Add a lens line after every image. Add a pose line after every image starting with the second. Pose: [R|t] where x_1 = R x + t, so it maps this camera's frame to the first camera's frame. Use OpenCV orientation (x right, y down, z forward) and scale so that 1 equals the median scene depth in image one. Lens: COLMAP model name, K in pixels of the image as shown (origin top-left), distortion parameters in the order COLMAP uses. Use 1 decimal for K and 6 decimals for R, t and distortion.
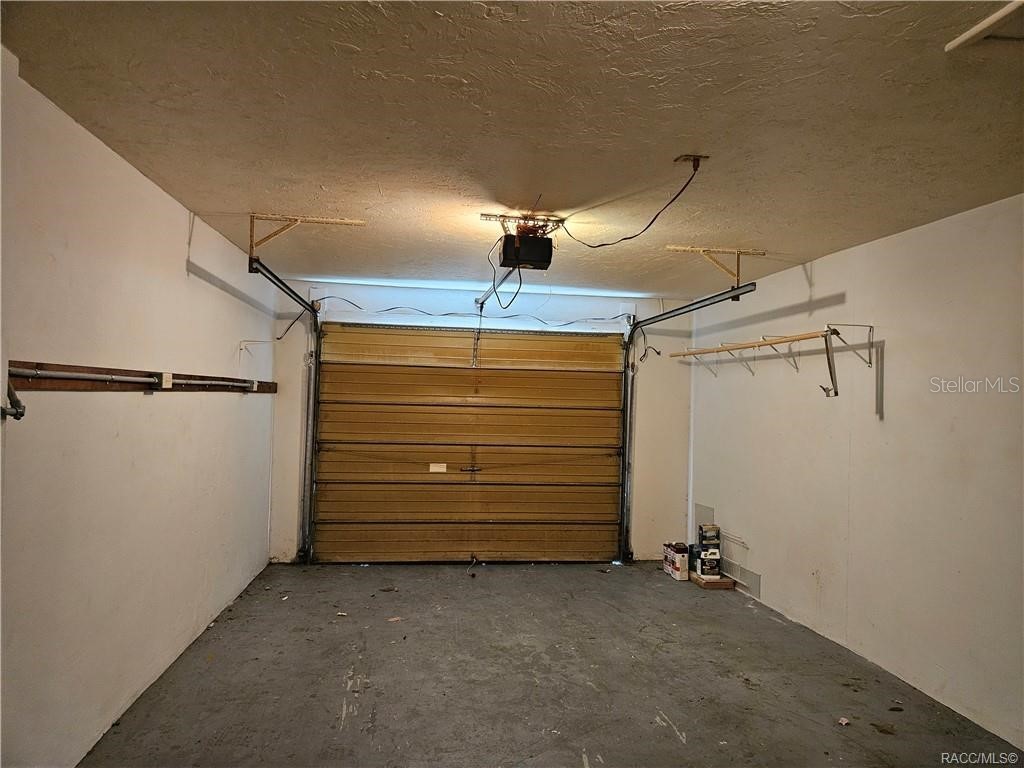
lens RADIAL K [[678.4, 0, 512.0], [0, 678.4, 384.0], [0, 0, 1]] dist [0.034133, -0.004271]
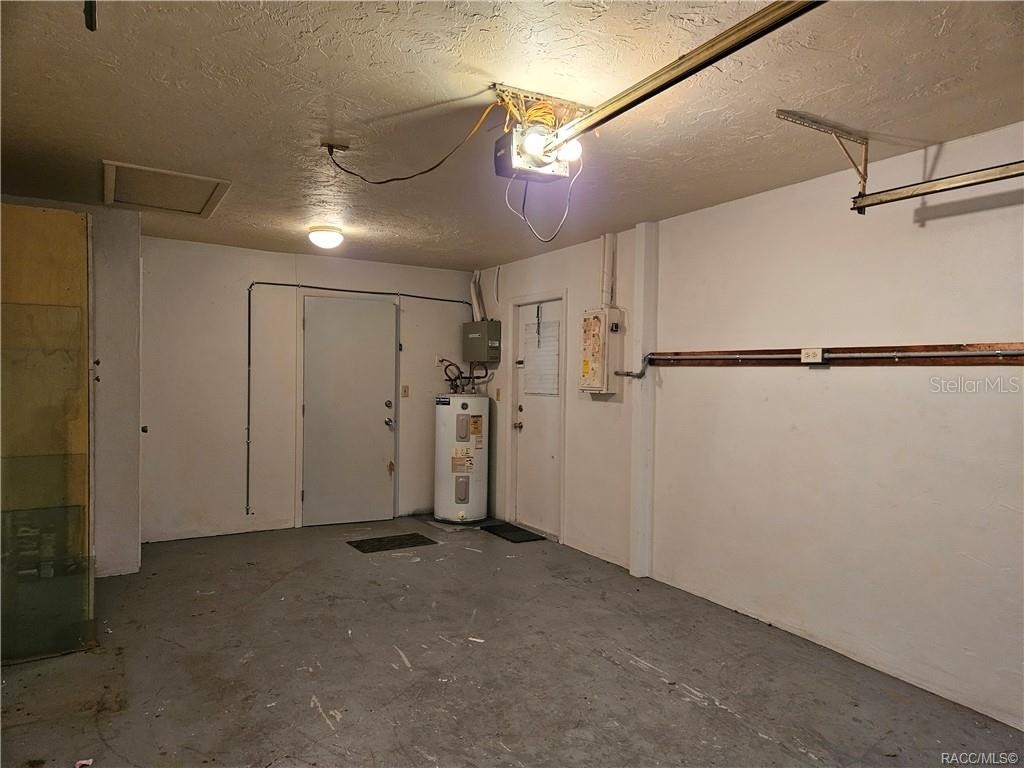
lens RADIAL K [[678.4, 0, 512.0], [0, 678.4, 384.0], [0, 0, 1]] dist [0.034133, -0.004271]
pose [[-0.917565, -0.039390, -0.395630, 0.351037], [-0.038465, 0.999207, -0.010274, 0.067693], [0.395721, 0.005791, -0.918352, 1.778462]]
